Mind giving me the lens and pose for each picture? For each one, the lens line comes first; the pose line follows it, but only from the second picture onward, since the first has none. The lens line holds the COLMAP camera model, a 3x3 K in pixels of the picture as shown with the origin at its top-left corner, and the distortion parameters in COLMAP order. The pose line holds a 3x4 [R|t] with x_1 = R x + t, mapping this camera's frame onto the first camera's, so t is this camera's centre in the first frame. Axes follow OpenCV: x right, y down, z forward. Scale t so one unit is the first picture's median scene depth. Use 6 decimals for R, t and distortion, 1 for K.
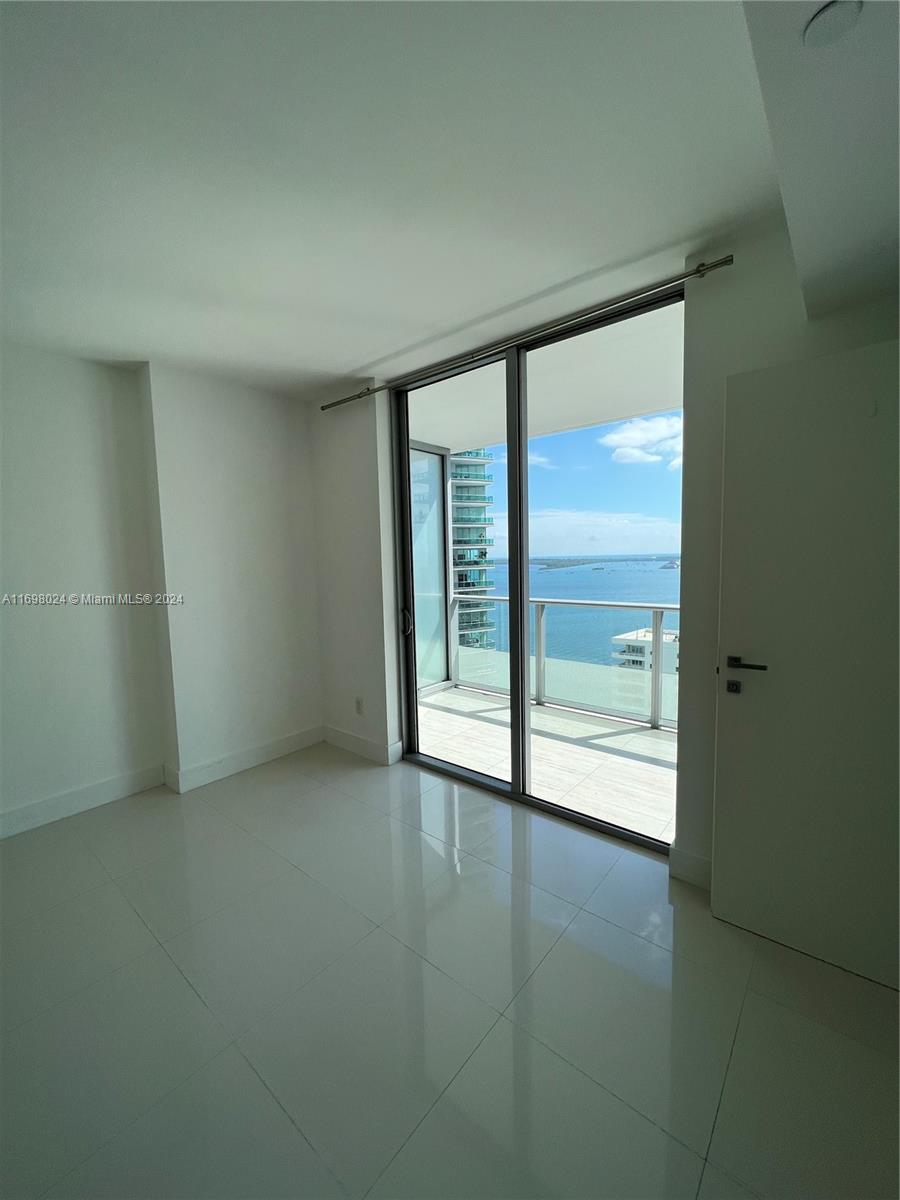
lens RADIAL K [[480.1, 0, 406.6], [0, 480.1, 599.1], [0, 0, 1]] dist [-0.006052, -0.000624]
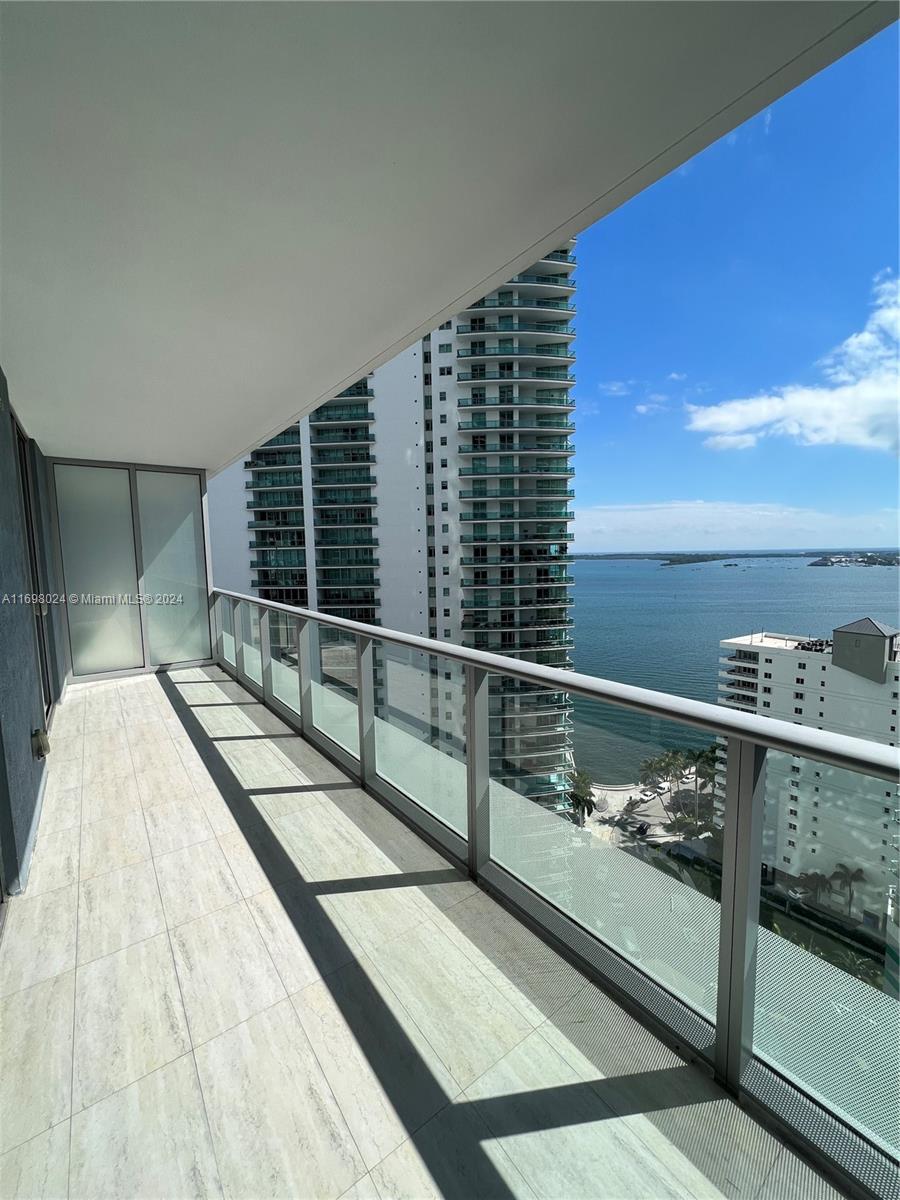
lens RADIAL K [[480.1, 0, 433.9], [0, 480.1, 596.0], [0, 0, 1]] dist [-0.006052, -0.000624]
pose [[0.974832, 0.026866, -0.221315, 0.120826], [-0.024814, 0.999620, 0.012046, -0.003427], [0.221555, -0.006251, 0.975128, -0.010281]]
